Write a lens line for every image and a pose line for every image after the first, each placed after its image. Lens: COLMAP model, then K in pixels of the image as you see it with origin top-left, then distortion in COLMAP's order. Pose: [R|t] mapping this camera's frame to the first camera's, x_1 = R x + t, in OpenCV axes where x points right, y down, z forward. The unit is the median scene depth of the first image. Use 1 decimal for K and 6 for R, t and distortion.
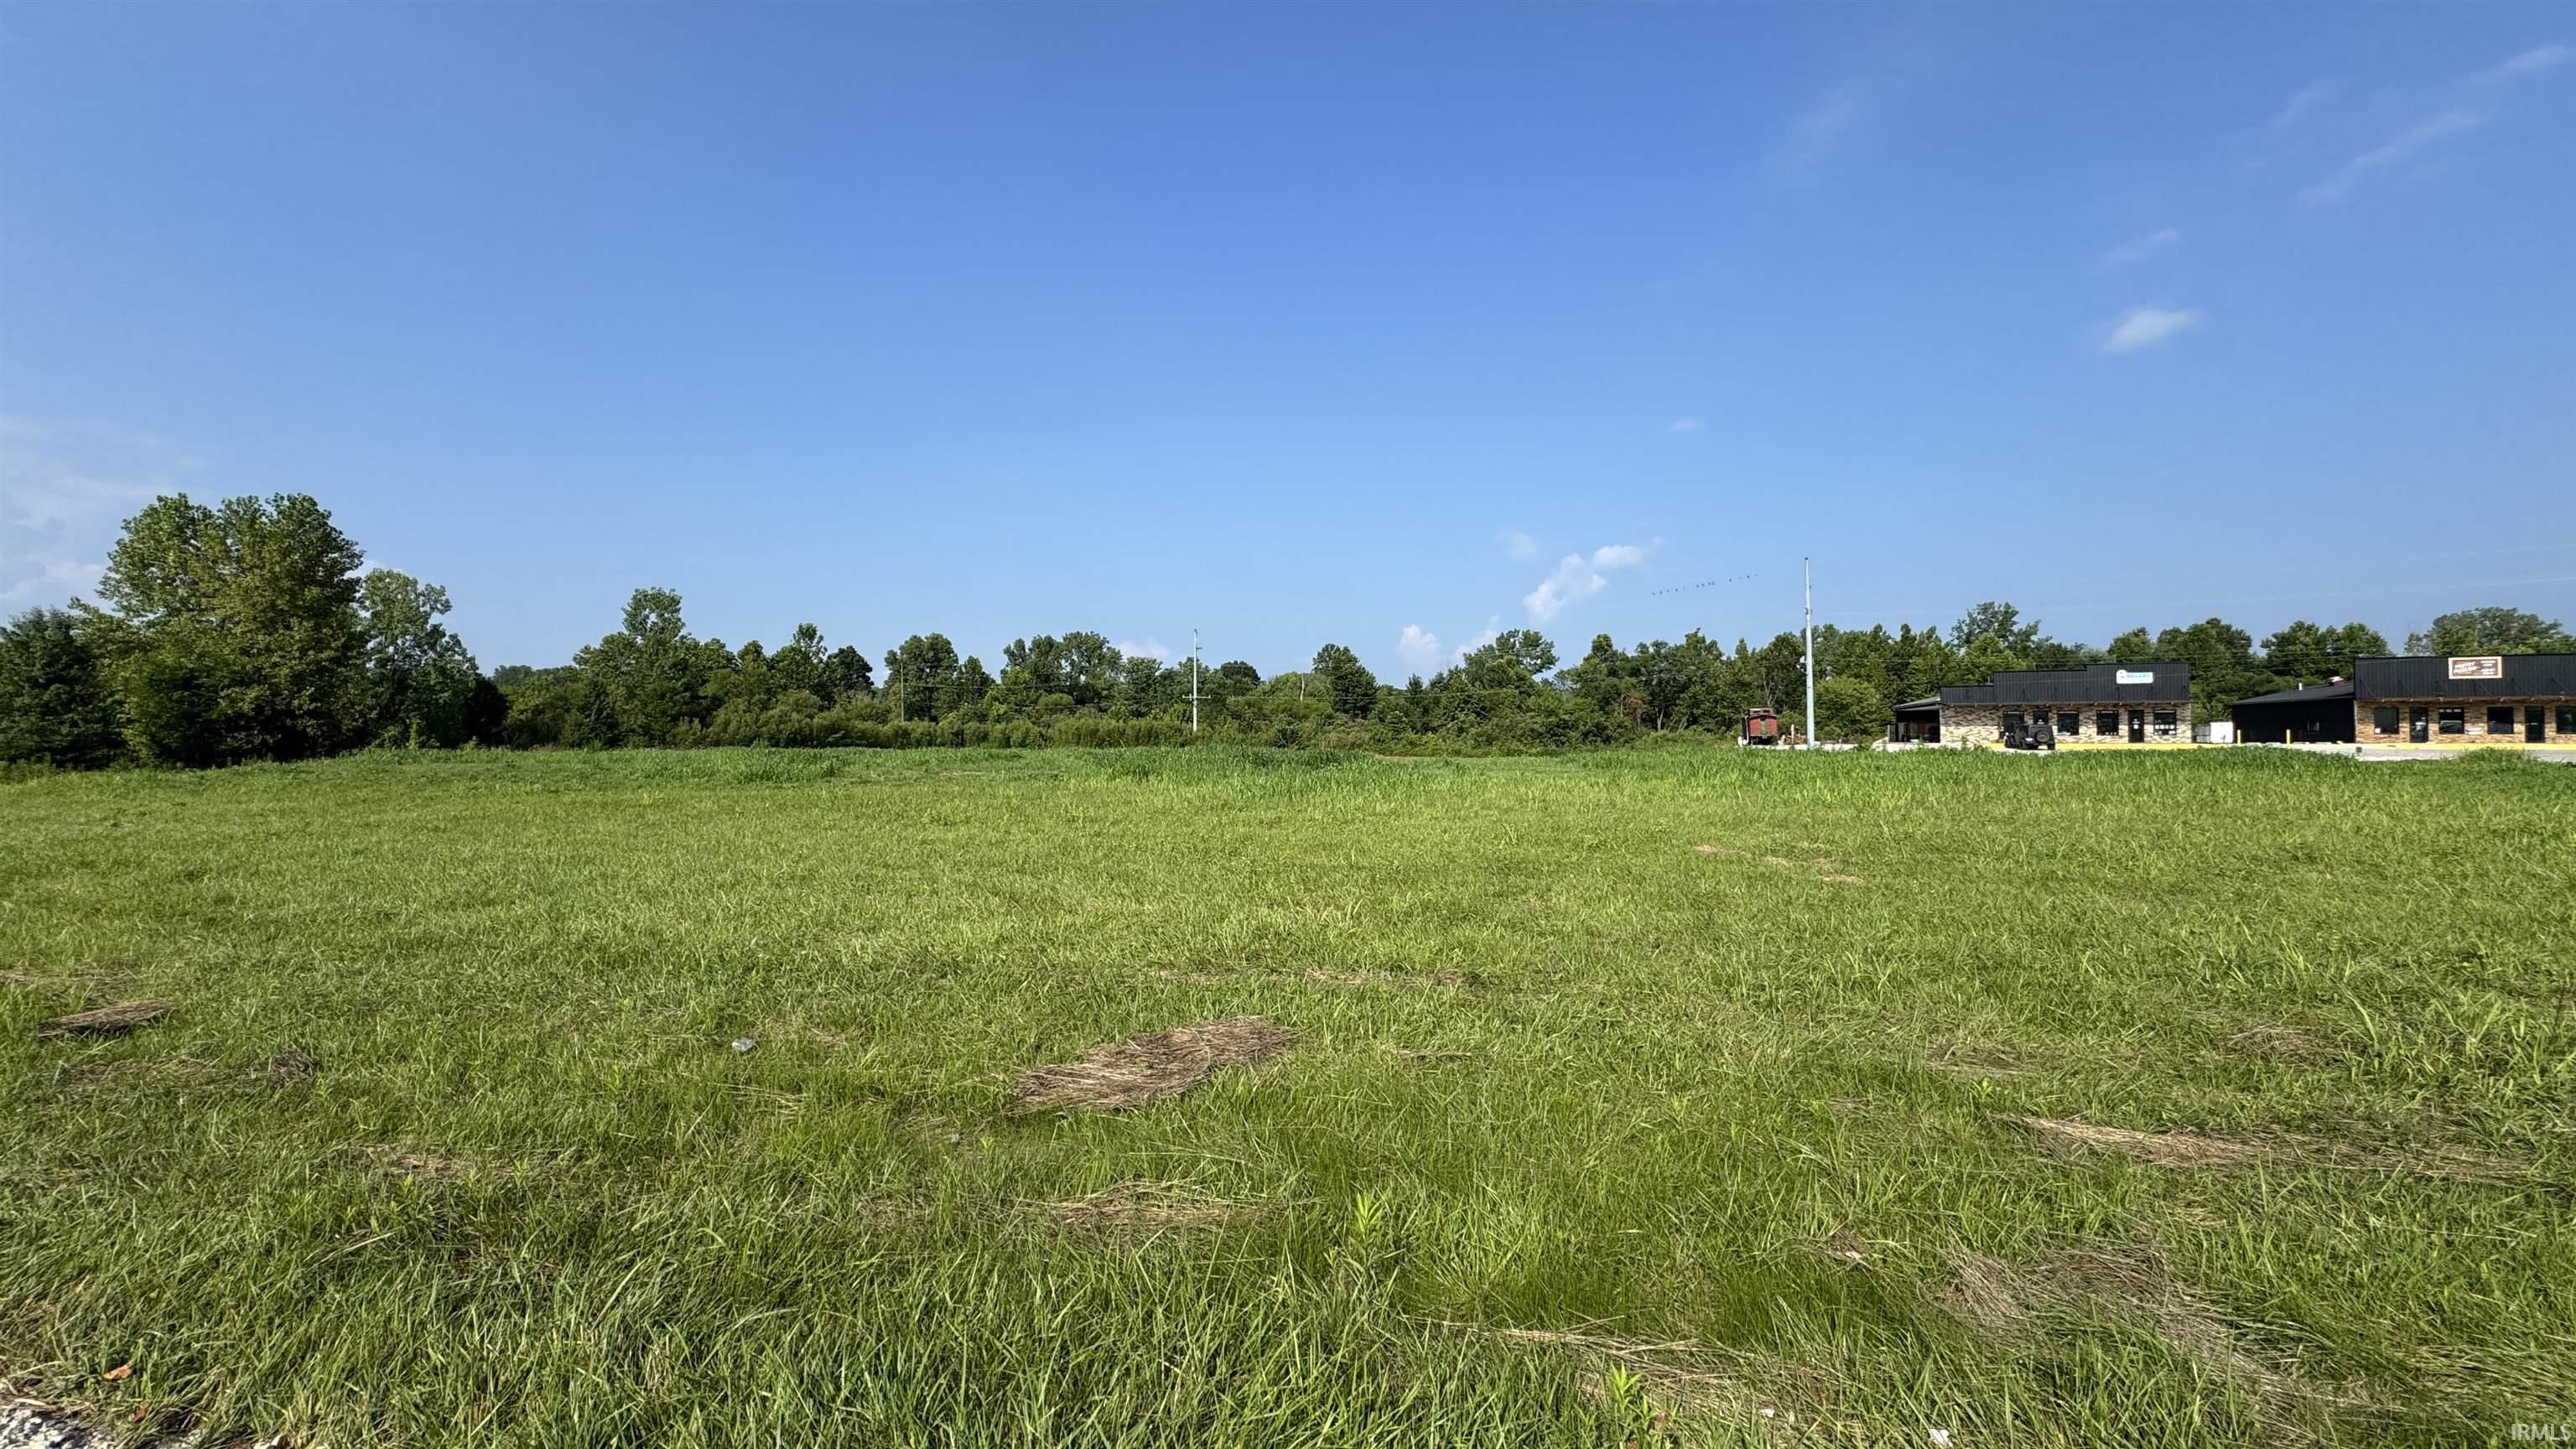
lens RADIAL K [[1017.8, 0, 1290.7], [0, 1017.8, 738.4], [0, 0, 1]] dist [-0.009624, 0.000970]
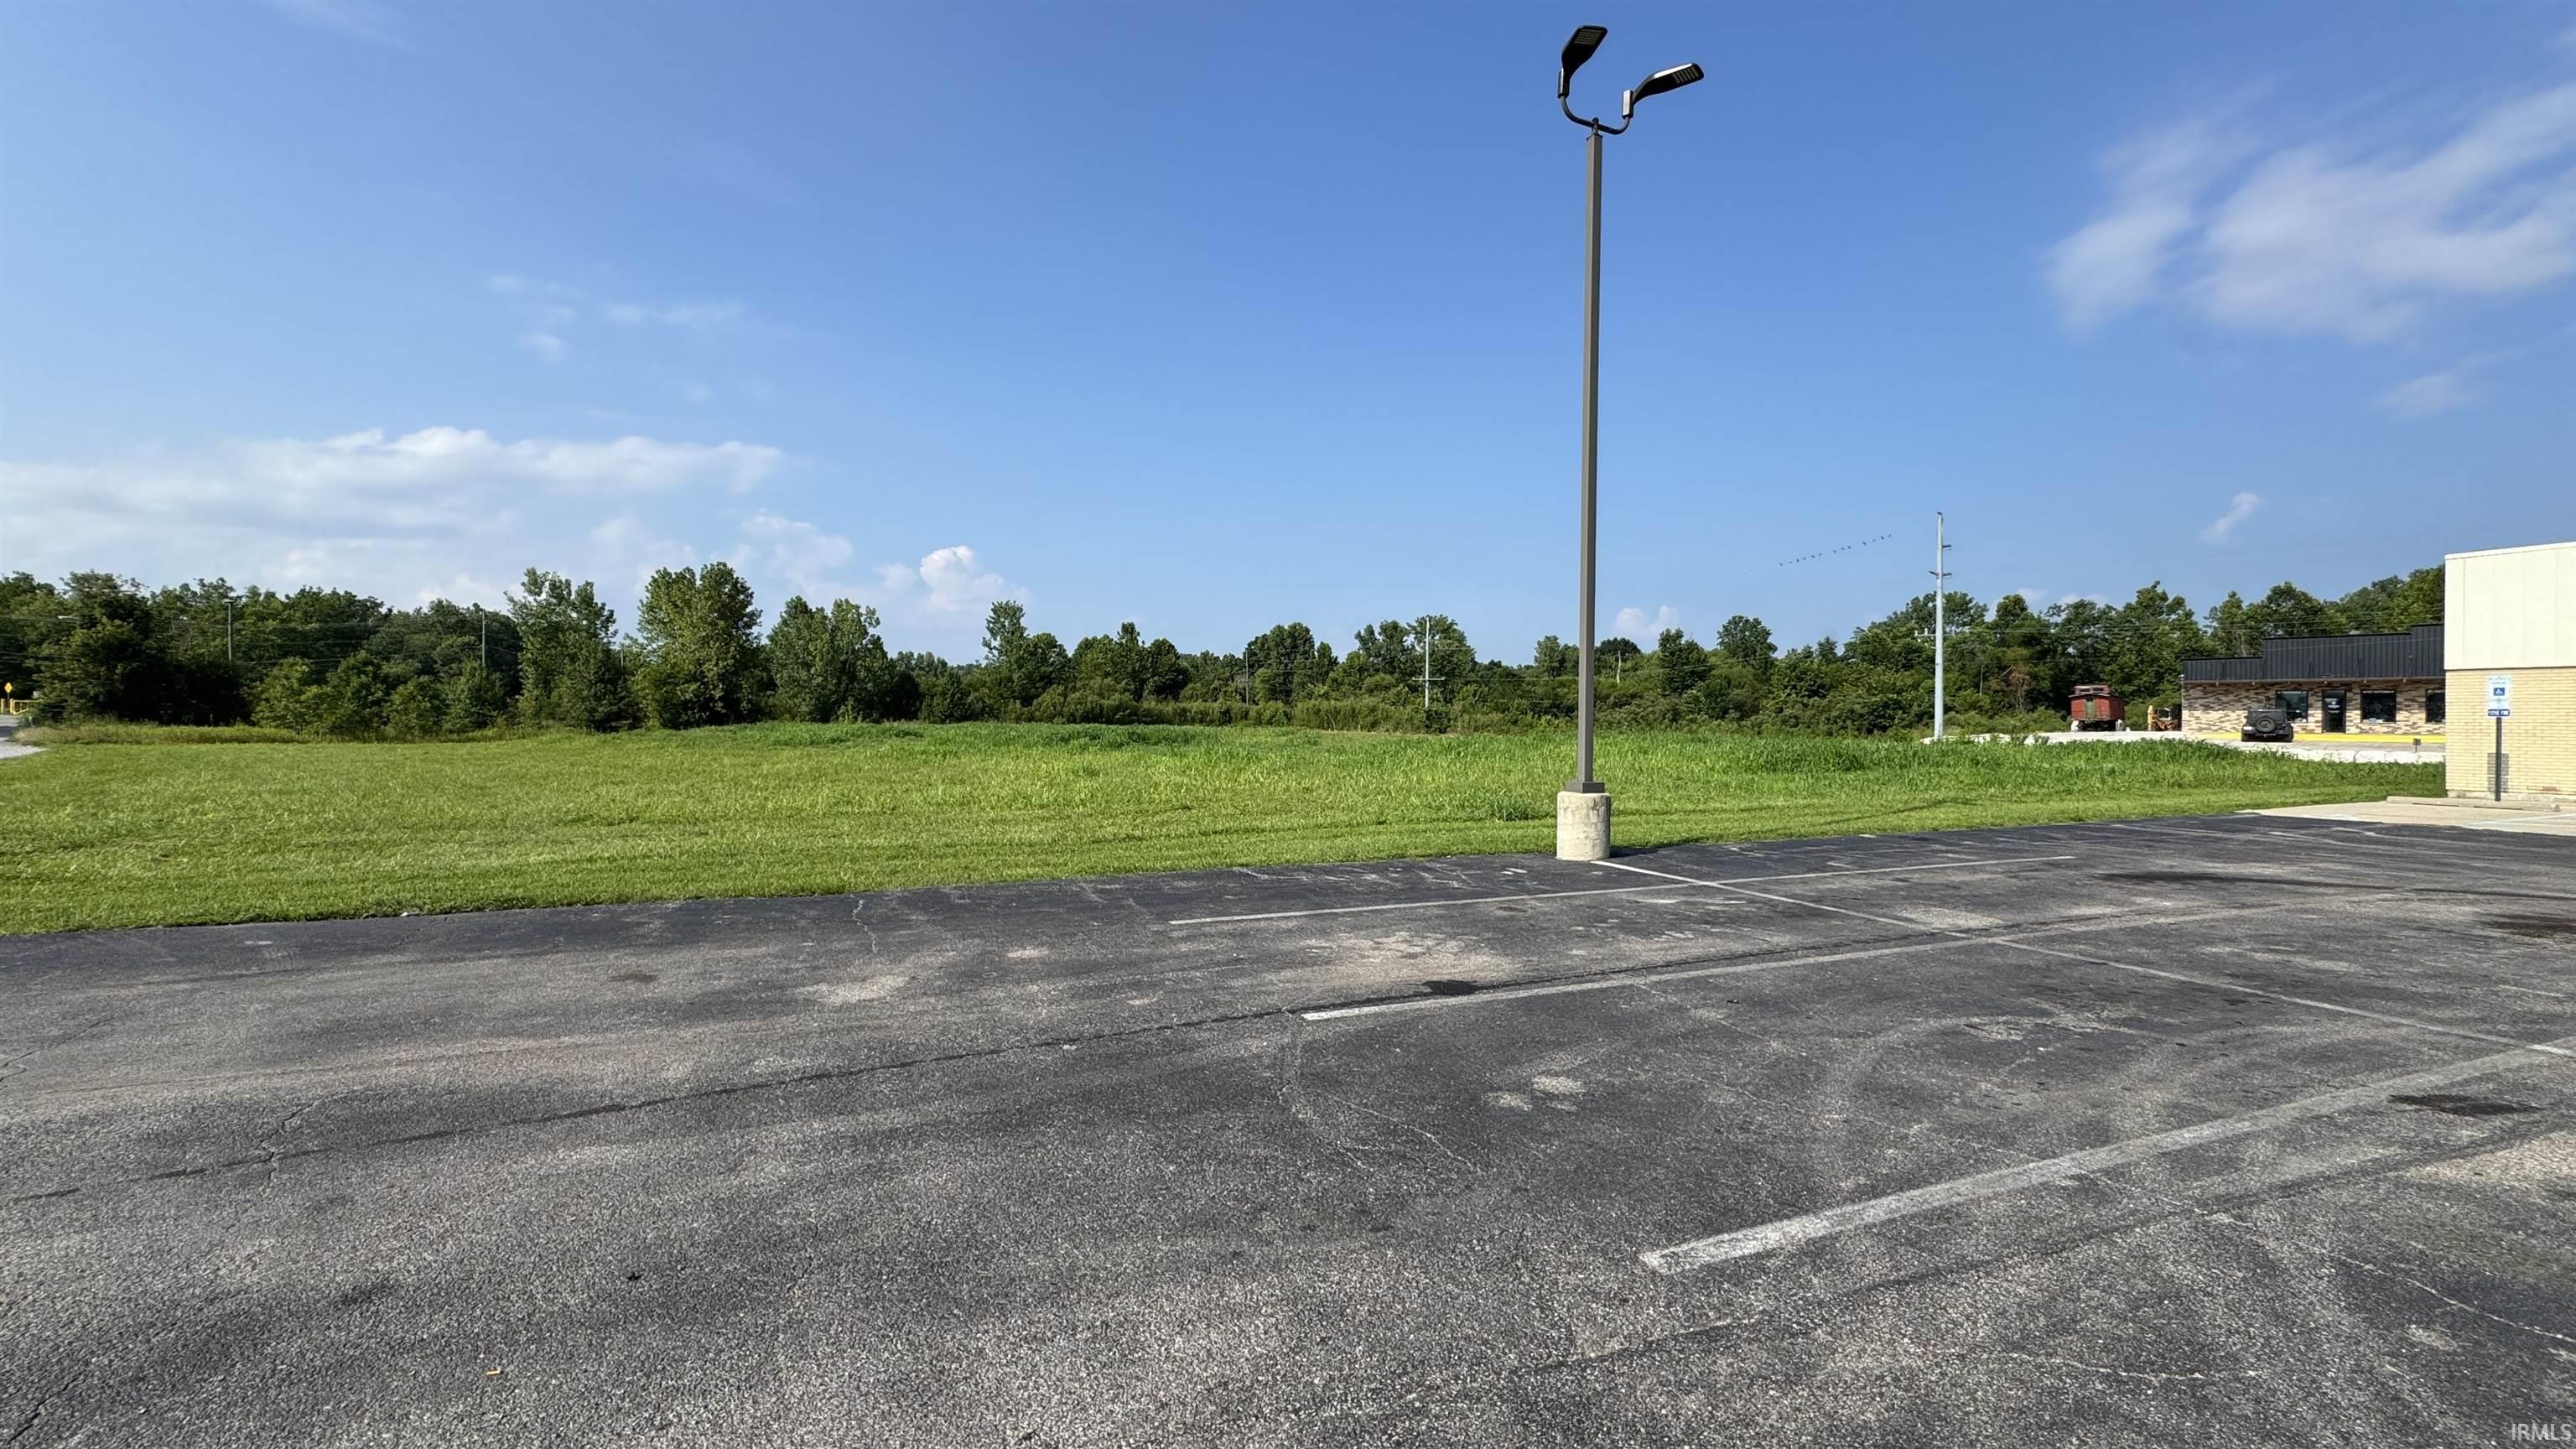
lens RADIAL K [[1017.8, 0, 1273.0], [0, 1017.8, 723.2], [0, 0, 1]] dist [-0.009624, 0.000970]
pose [[0.888962, 0.008936, -0.457894, 0.260707], [-0.005929, 0.999950, 0.008003, -0.002365], [0.457943, -0.004400, 0.888971, -0.012601]]
